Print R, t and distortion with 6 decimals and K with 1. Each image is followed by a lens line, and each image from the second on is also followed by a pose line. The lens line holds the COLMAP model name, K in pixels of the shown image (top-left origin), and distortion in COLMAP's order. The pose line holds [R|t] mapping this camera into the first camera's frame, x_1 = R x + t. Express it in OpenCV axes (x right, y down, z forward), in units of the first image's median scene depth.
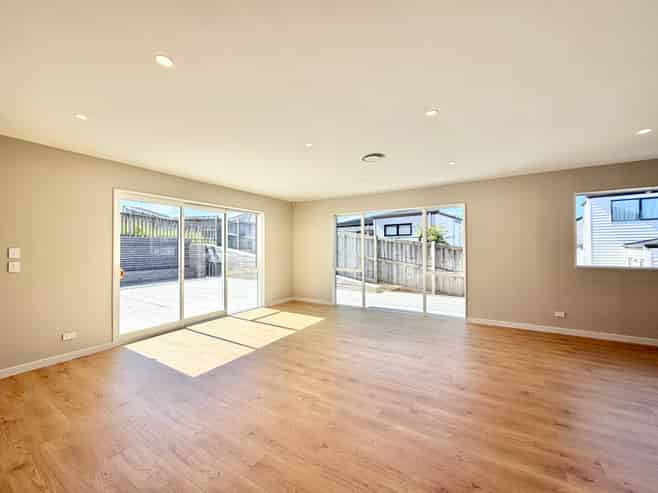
lens RADIAL K [[262.3, 0, 327.9], [0, 262.3, 245.3], [0, 0, 1]] dist [-0.000107, -0.000103]
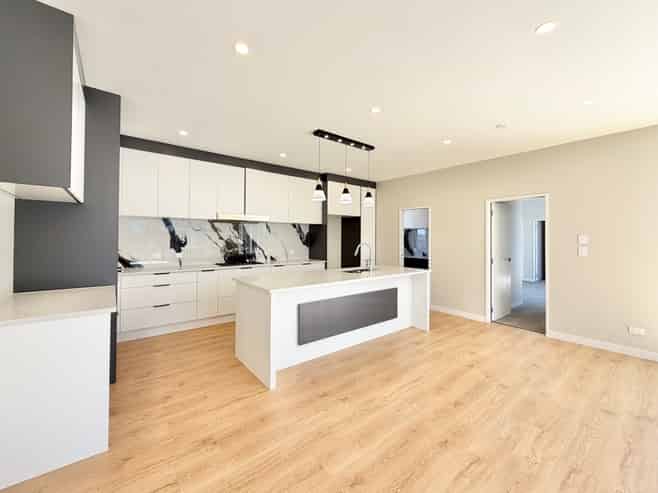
lens RADIAL K [[267.7, 0, 327.9], [0, 267.7, 251.0], [0, 0, 1]] dist [-0.000371, -0.000024]
pose [[-0.345249, 0.046306, -0.937368, 0.222918], [0.007773, 0.998889, 0.046482, 0.012758], [0.938479, 0.008762, -0.345226, 0.266758]]
